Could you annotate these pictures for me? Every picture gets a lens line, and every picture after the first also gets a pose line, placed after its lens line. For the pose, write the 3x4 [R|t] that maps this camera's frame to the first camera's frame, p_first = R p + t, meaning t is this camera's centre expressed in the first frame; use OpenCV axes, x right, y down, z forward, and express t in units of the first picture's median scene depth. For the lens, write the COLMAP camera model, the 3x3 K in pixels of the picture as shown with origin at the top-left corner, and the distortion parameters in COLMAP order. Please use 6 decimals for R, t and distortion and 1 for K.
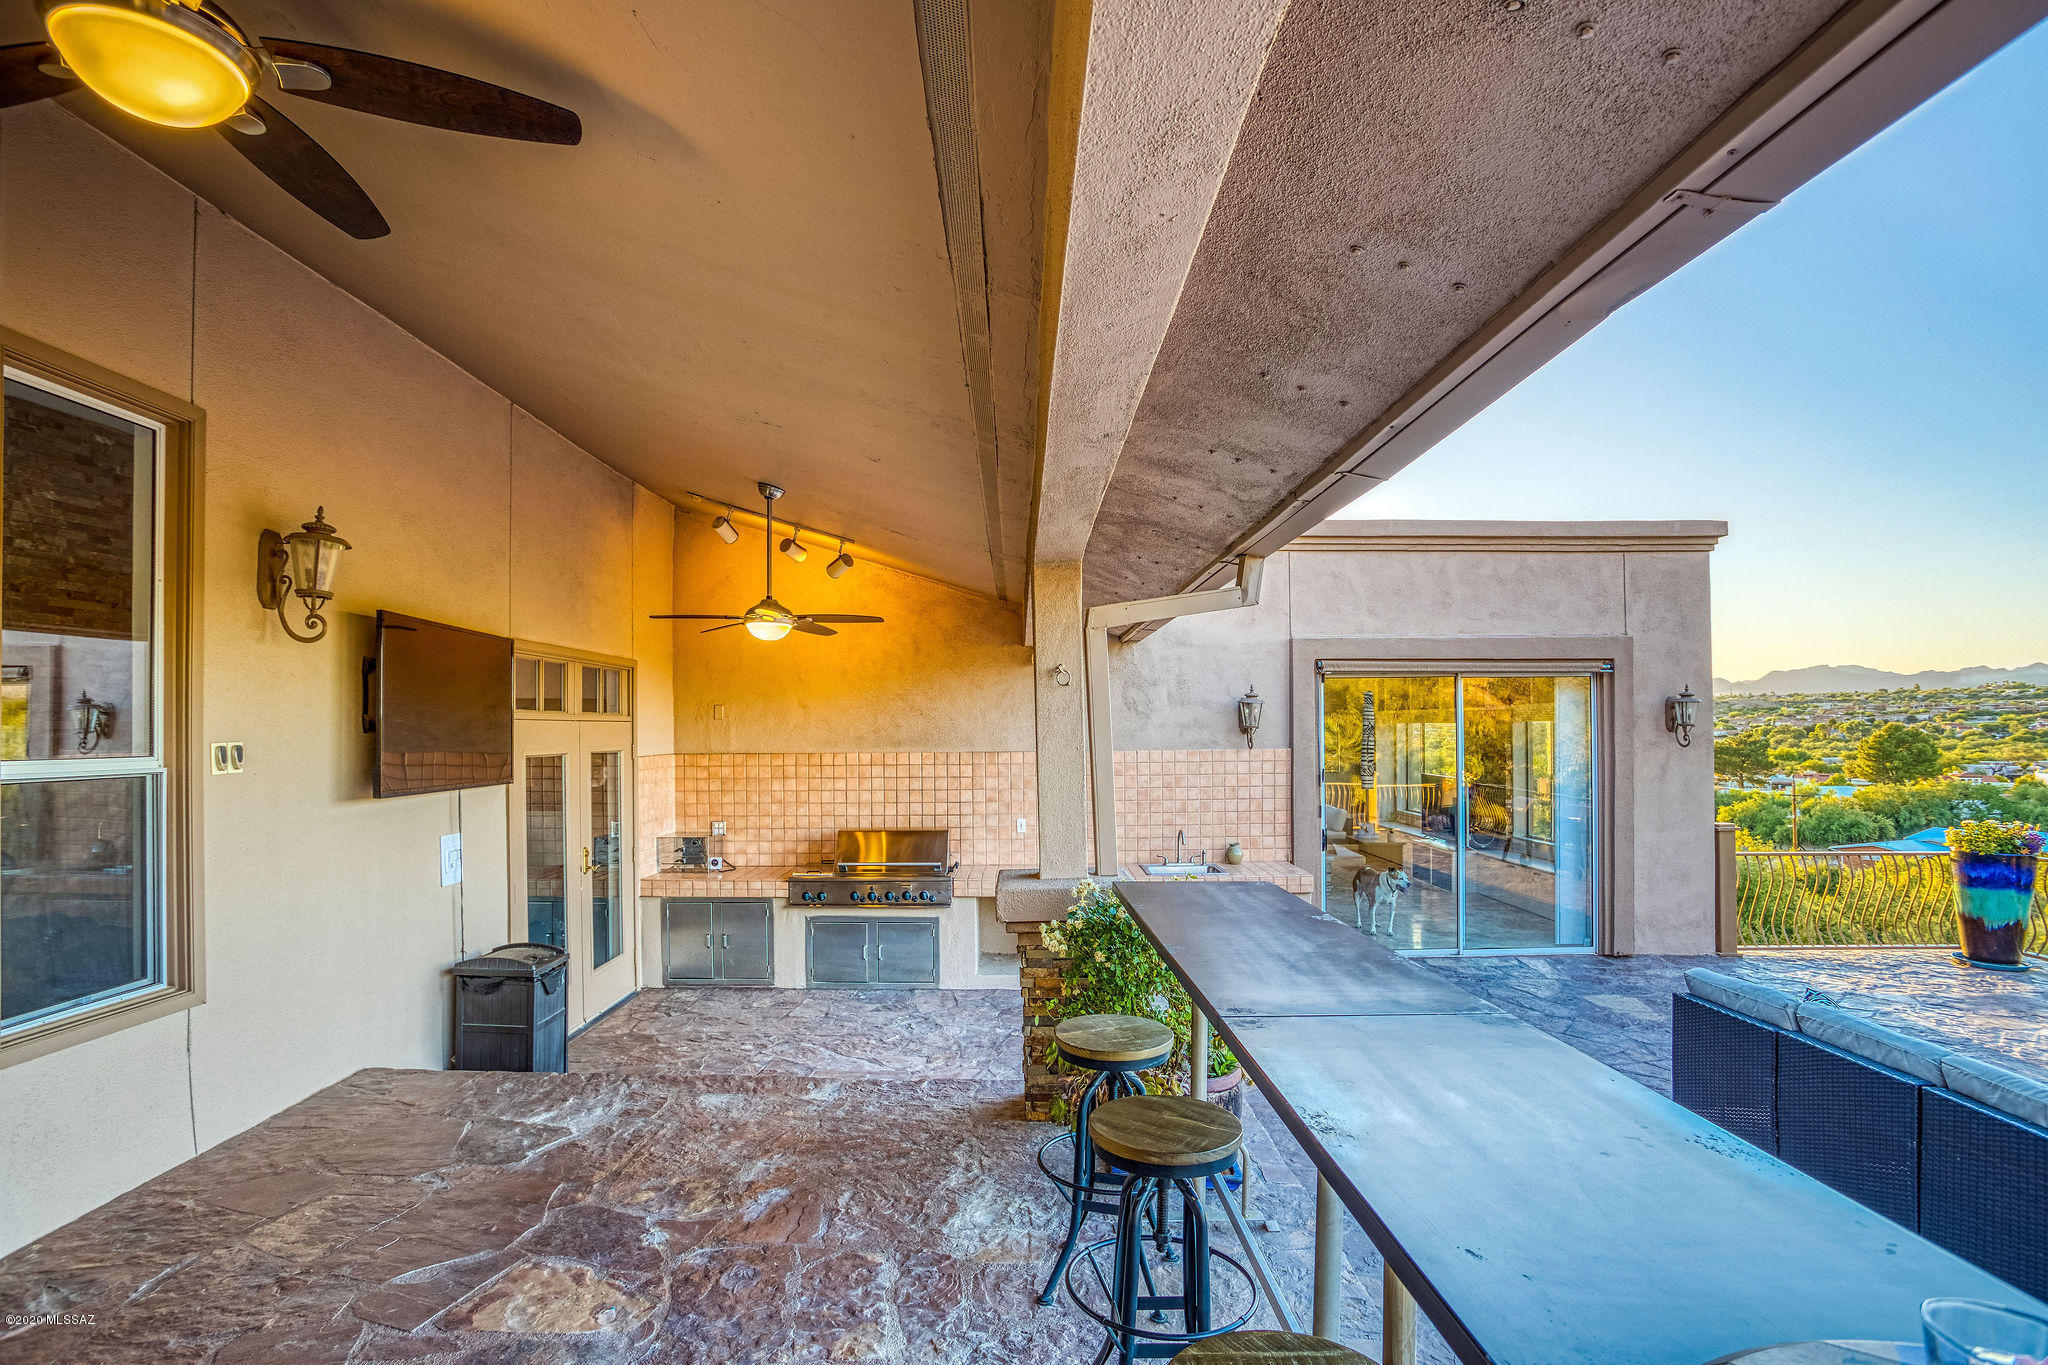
lens RADIAL K [[1009.3, 0, 1017.4], [0, 1009.3, 723.8], [0, 0, 1]] dist [-0.096327, 0.038873]
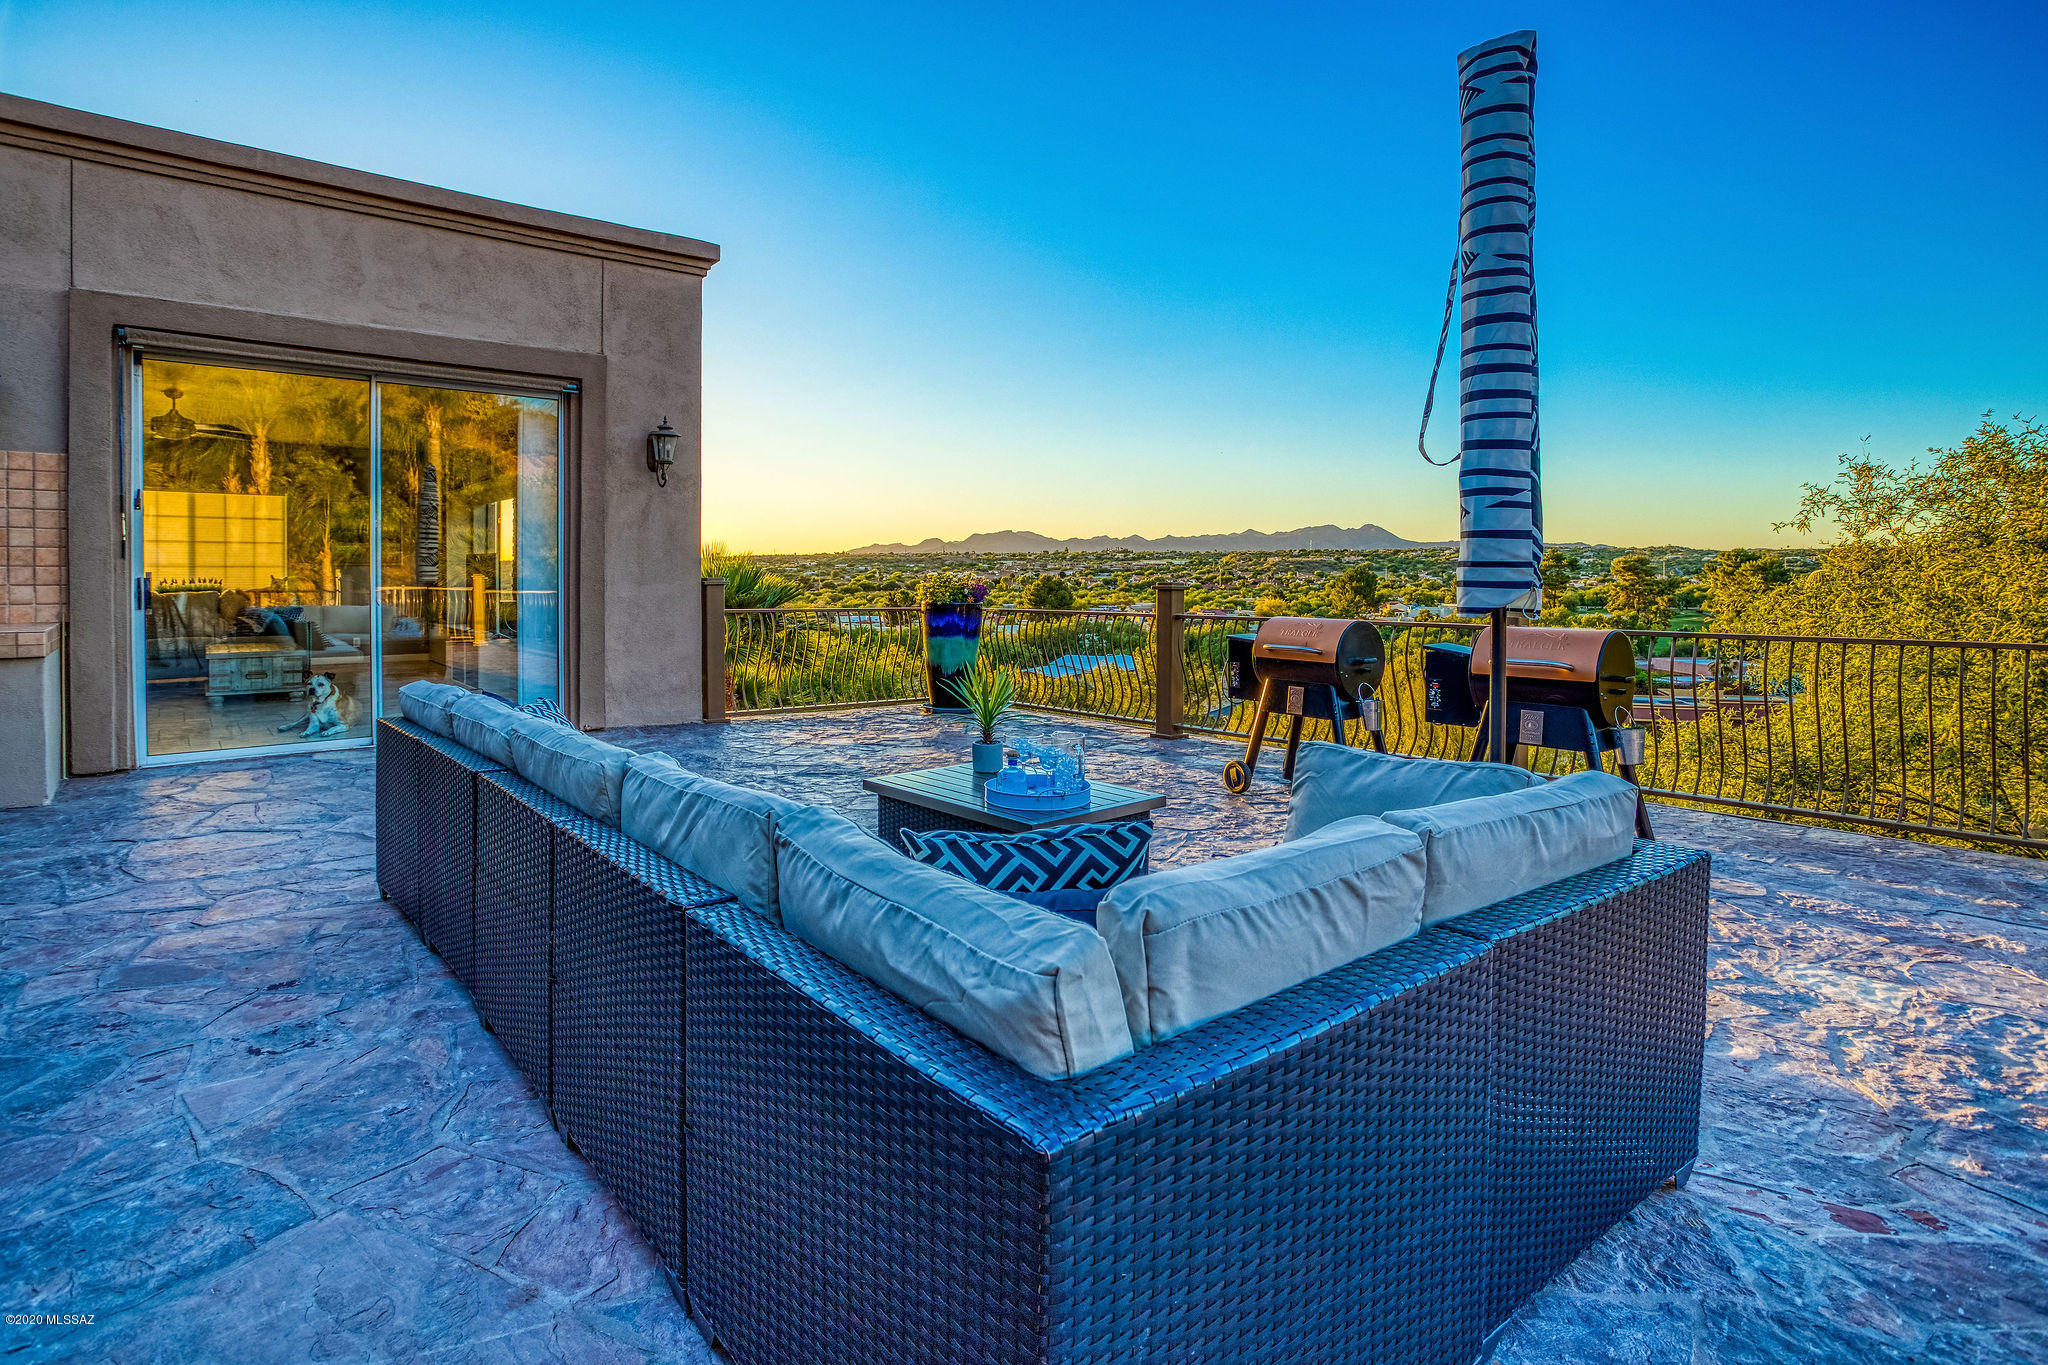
lens RADIAL K [[1021.4, 0, 1027.3], [0, 1021.4, 606.8], [0, 0, 1]] dist [-0.105204, 0.064856]
pose [[0.753318, -0.008640, 0.657599, 0.324473], [-0.012927, 0.999526, 0.027941, 0.100111], [-0.657529, -0.029549, 0.752850, 0.086874]]
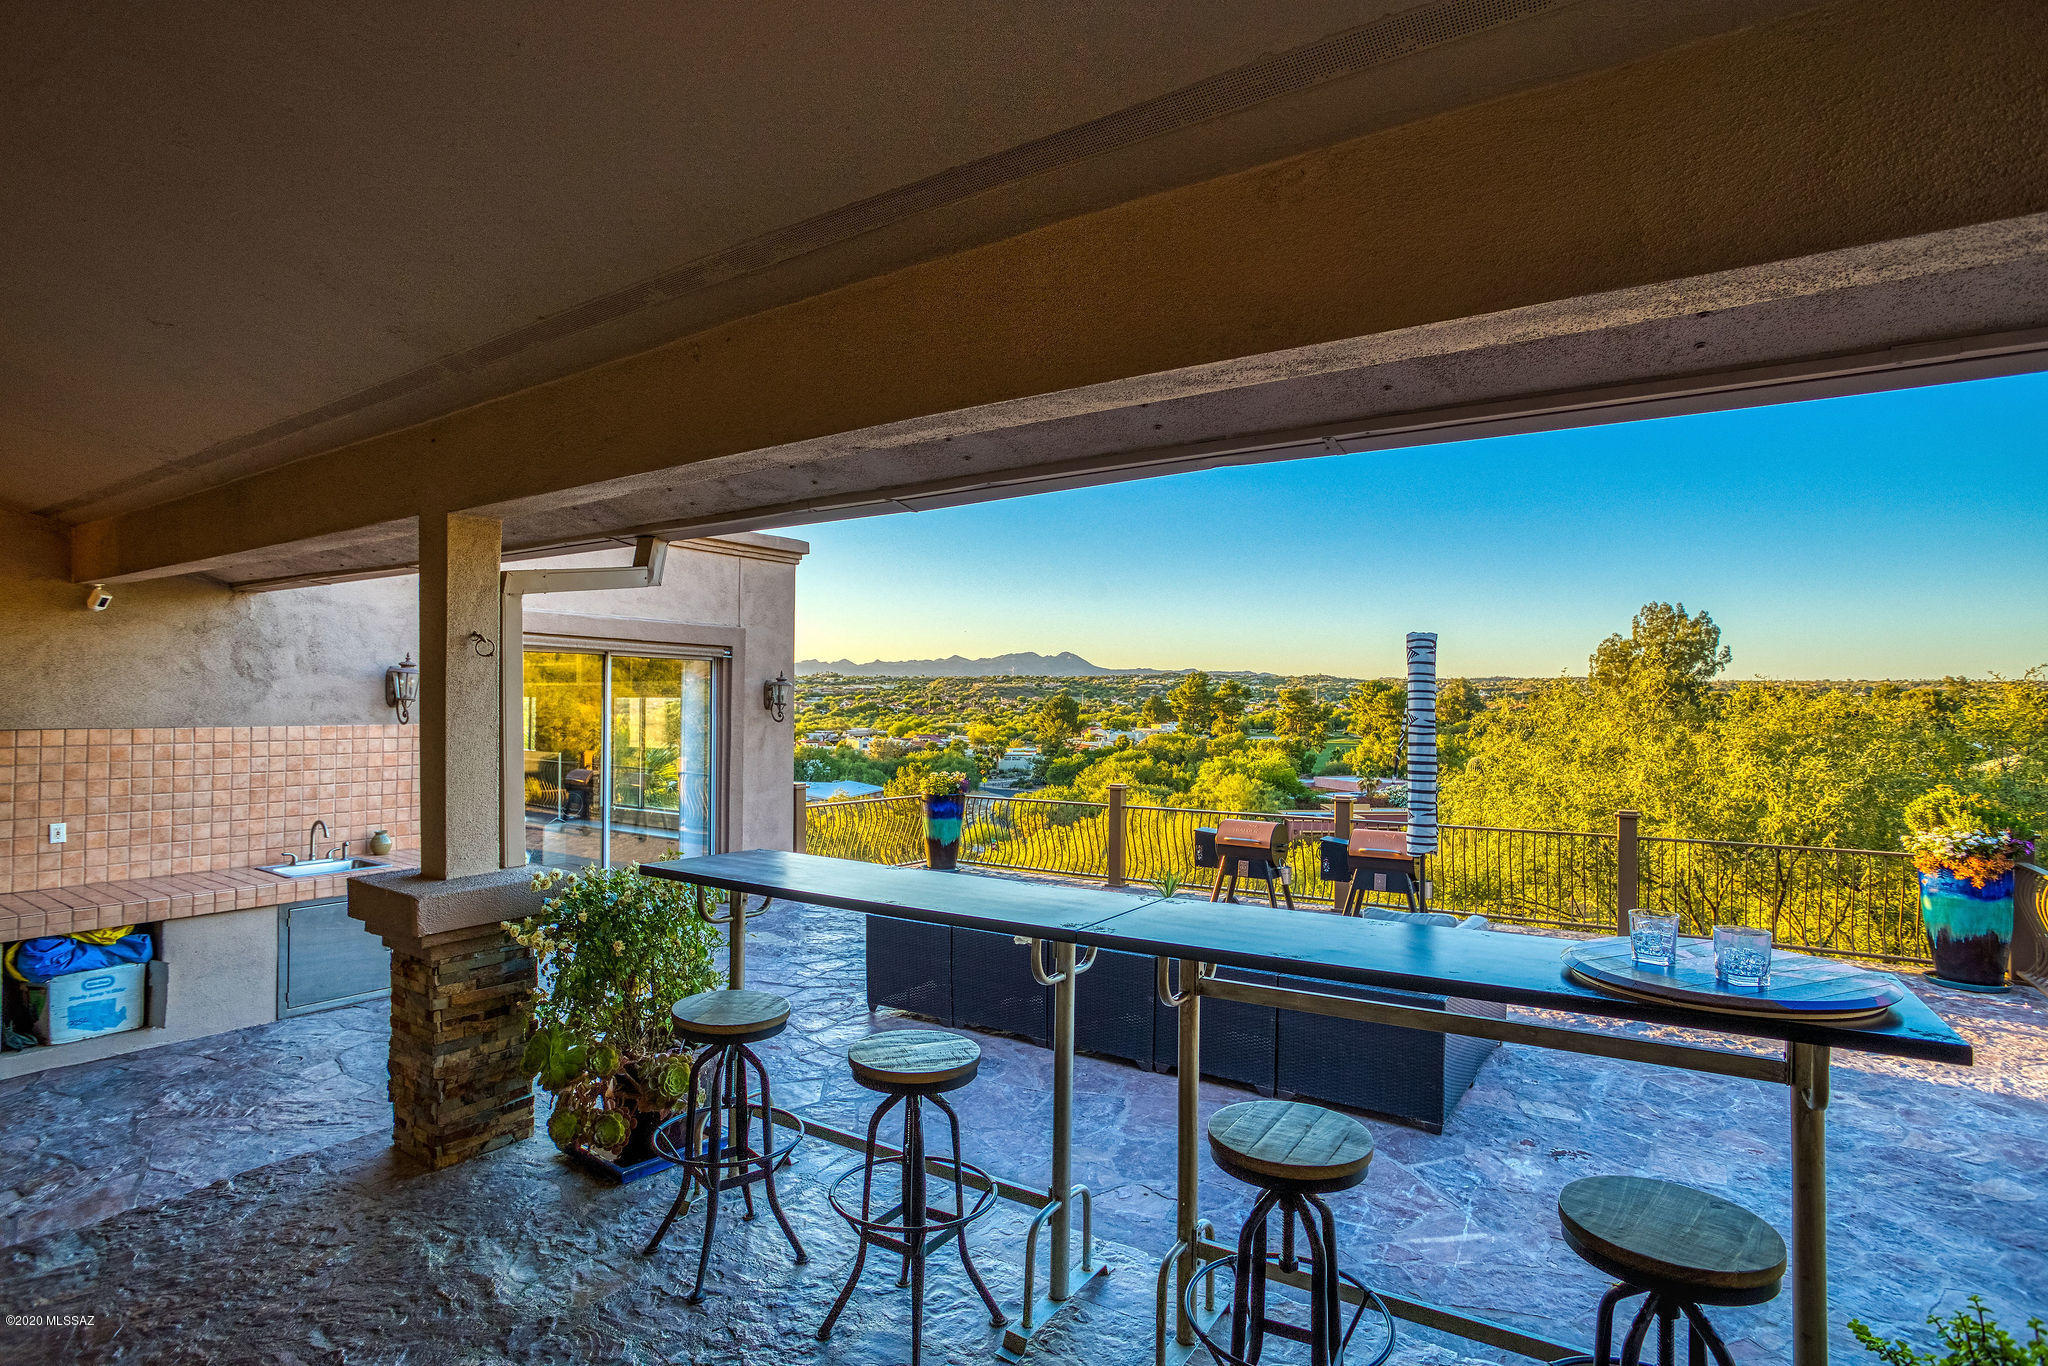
lens RADIAL K [[996.2, 0, 1024.0], [0, 996.2, 683.0], [0, 0, 1]] dist [-0.096197, 0.038671]
pose [[0.538487, 0.029262, 0.842126, -0.192535], [-0.017641, 0.999569, -0.023453, -0.001271], [-0.842449, -0.002227, 0.538771, 0.068363]]
